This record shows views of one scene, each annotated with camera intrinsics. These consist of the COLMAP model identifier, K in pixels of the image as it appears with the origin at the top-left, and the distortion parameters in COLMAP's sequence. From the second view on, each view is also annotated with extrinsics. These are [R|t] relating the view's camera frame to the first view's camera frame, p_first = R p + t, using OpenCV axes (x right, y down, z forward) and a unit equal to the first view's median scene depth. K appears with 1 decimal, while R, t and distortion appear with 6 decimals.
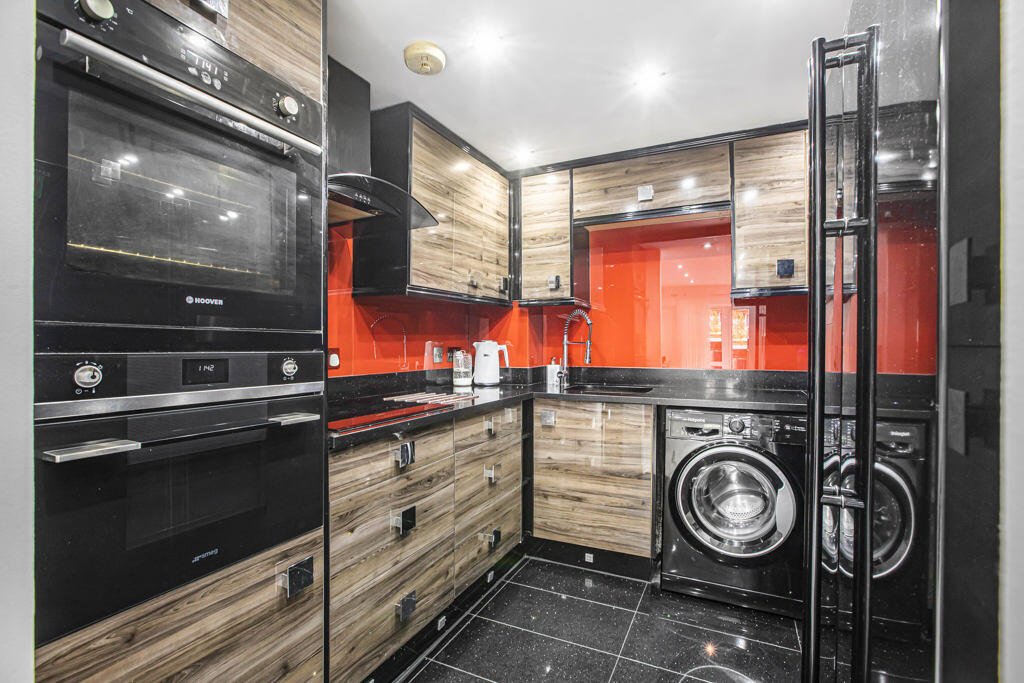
lens RADIAL K [[474.2, 0, 509.3], [0, 474.2, 346.9], [0, 0, 1]] dist [-0.068131, 0.049059]
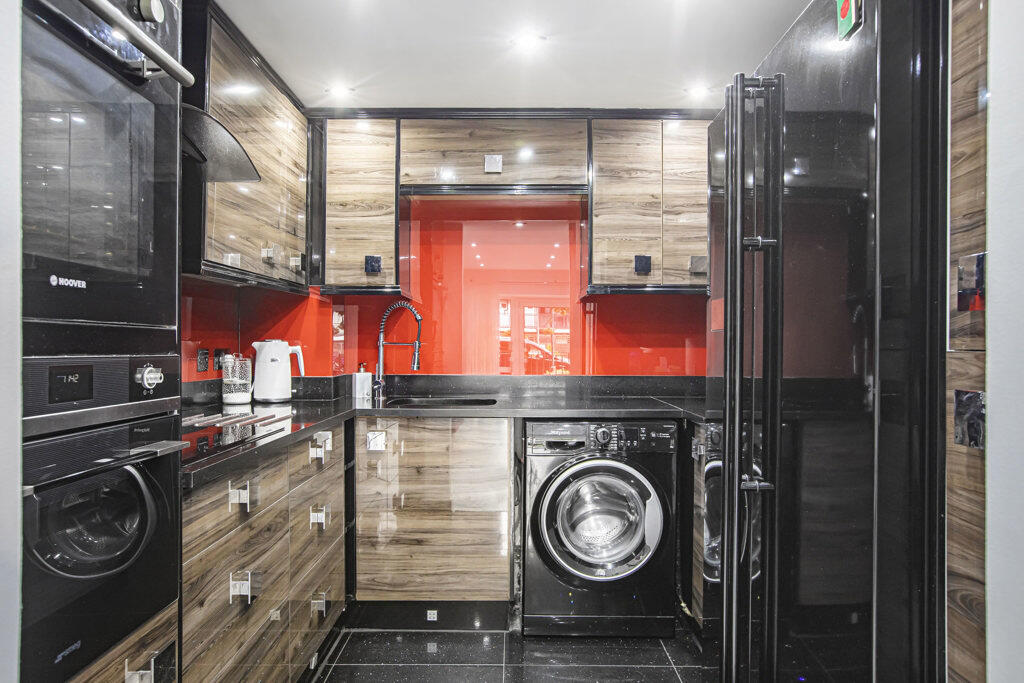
lens RADIAL K [[666.8, 0, 512.0], [0, 666.8, 341.5], [0, 0, 1]] dist [-0.001484, 0.002323]
pose [[0.900048, 0.007464, 0.435726, -0.200417], [-0.002896, 0.999934, -0.011148, -0.000381], [-0.435780, 0.008772, 0.900010, -0.077327]]
